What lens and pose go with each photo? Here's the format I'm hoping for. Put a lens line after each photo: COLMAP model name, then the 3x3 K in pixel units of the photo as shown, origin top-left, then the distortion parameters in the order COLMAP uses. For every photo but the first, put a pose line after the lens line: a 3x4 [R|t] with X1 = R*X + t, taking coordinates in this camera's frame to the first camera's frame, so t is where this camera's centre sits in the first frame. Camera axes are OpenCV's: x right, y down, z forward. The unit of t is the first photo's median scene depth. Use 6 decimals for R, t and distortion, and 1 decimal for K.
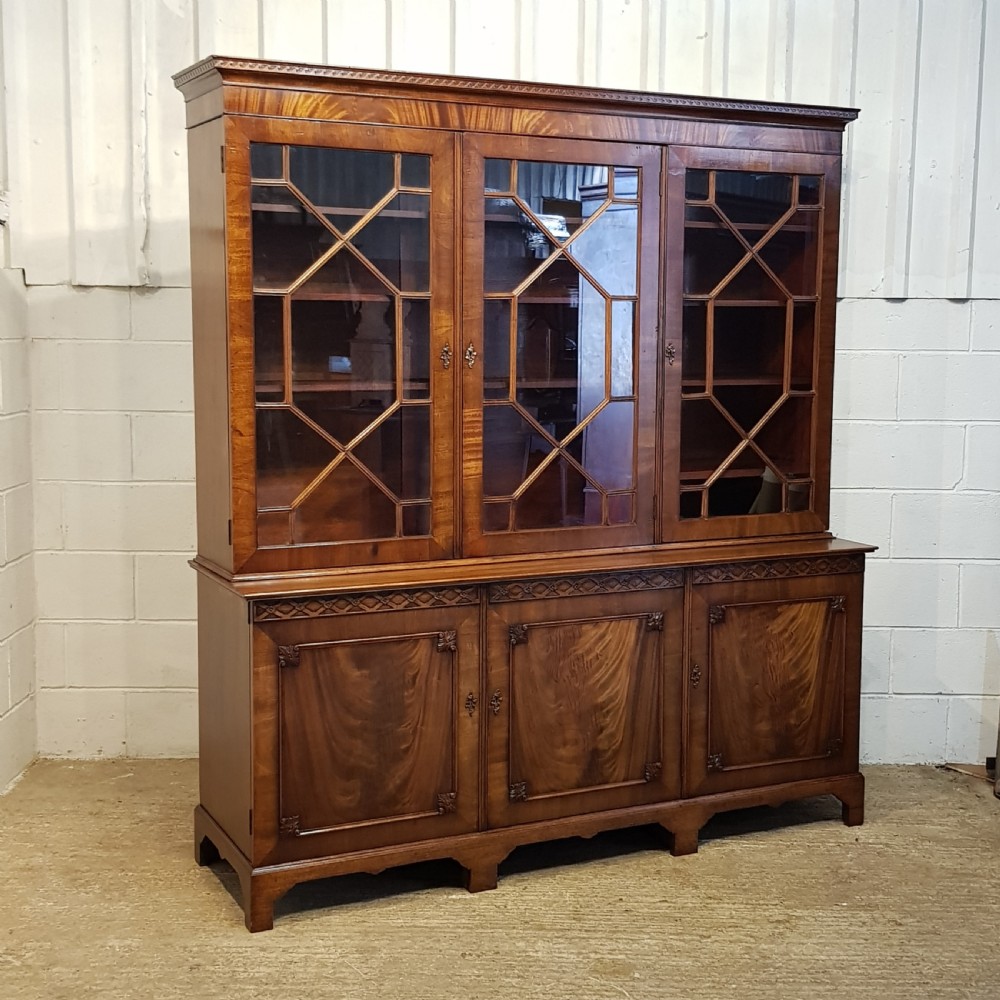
lens RADIAL K [[1468.8, 0, 500.0], [0, 1468.8, 500.0], [0, 0, 1]] dist [0.121783, -0.154139]
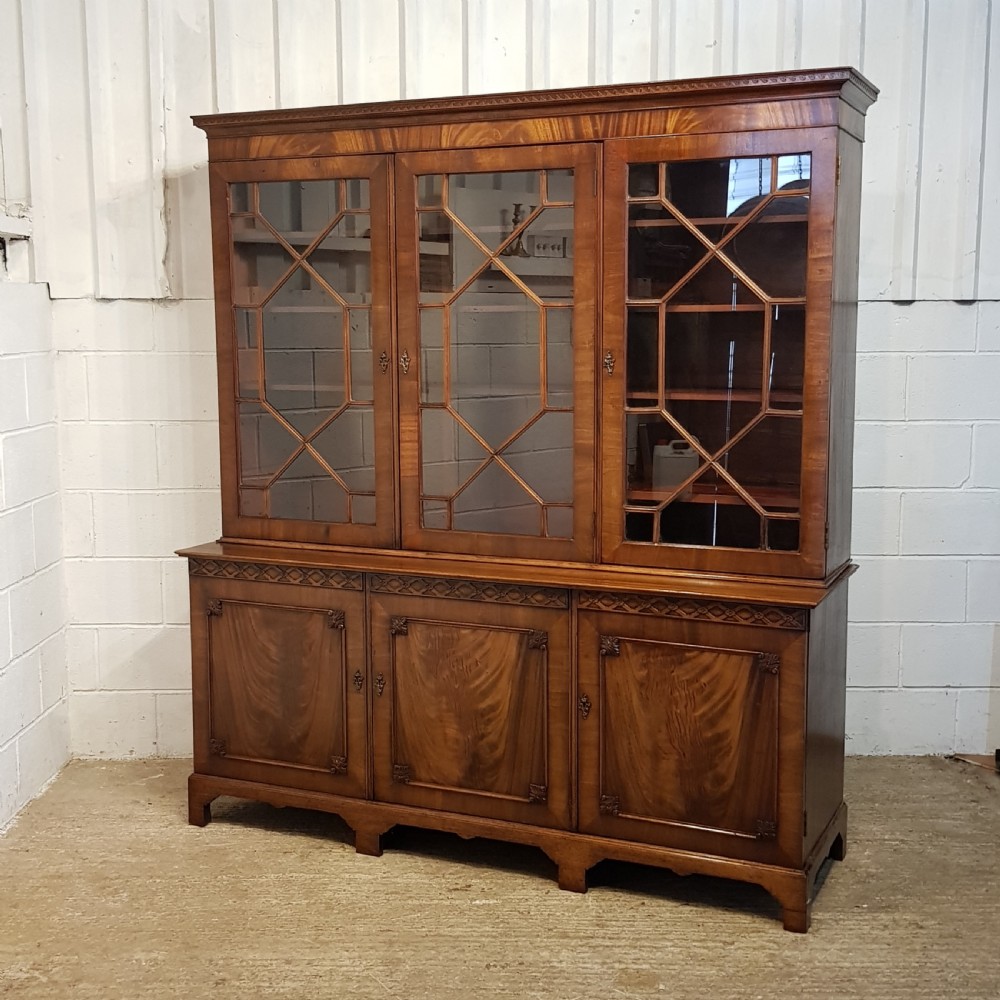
lens RADIAL K [[1369.2, 0, 514.9], [0, 1369.2, 510.7], [0, 0, 1]] dist [0.136455, -0.040066]
pose [[0.645715, 0.094926, -0.757655, 0.798550], [-0.088431, 0.994863, 0.049280, -0.046673], [0.758440, 0.035180, 0.650792, 0.410810]]
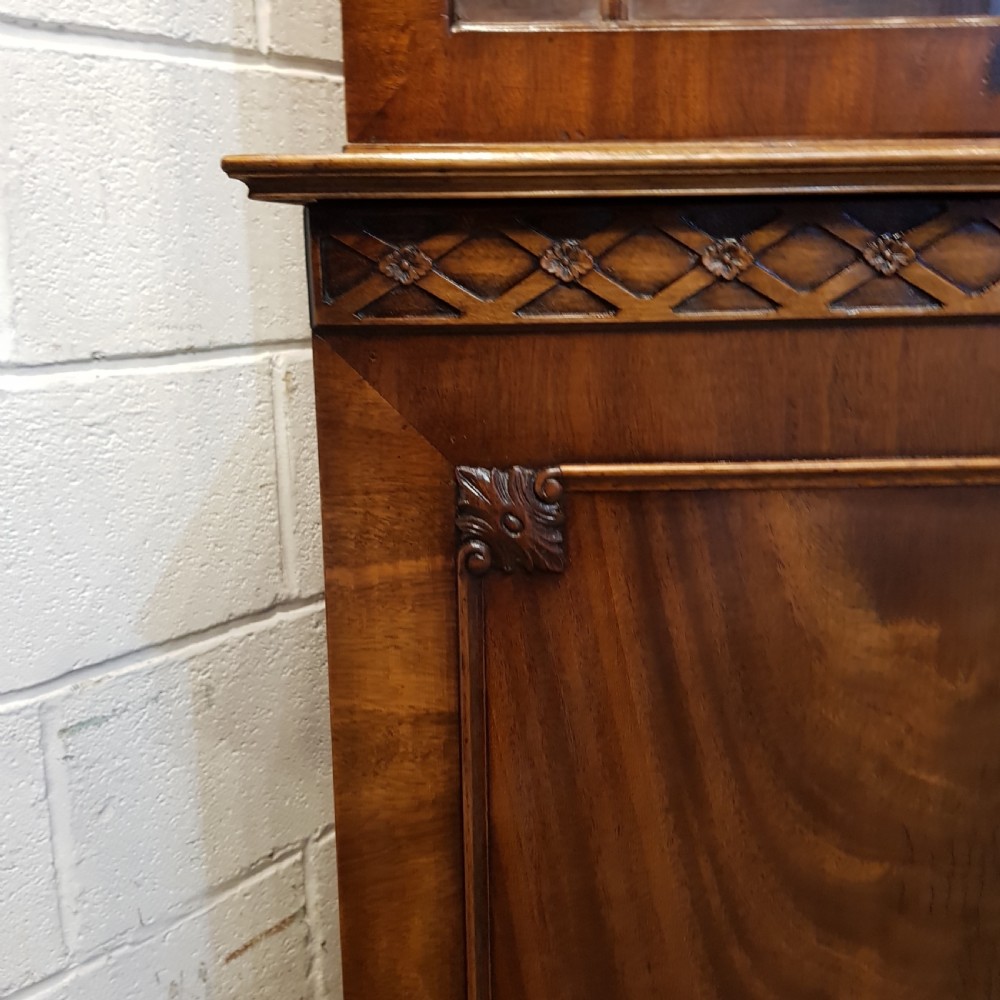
lens RADIAL K [[1213.2, 0, 542.4], [0, 1213.2, 497.1], [0, 0, 1]] dist [0.135892, -0.314534]
pose [[0.911214, 0.077244, -0.404626, -0.068937], [-0.033960, 0.993004, 0.113089, 0.078035], [0.410531, -0.089308, 0.907463, 0.788217]]
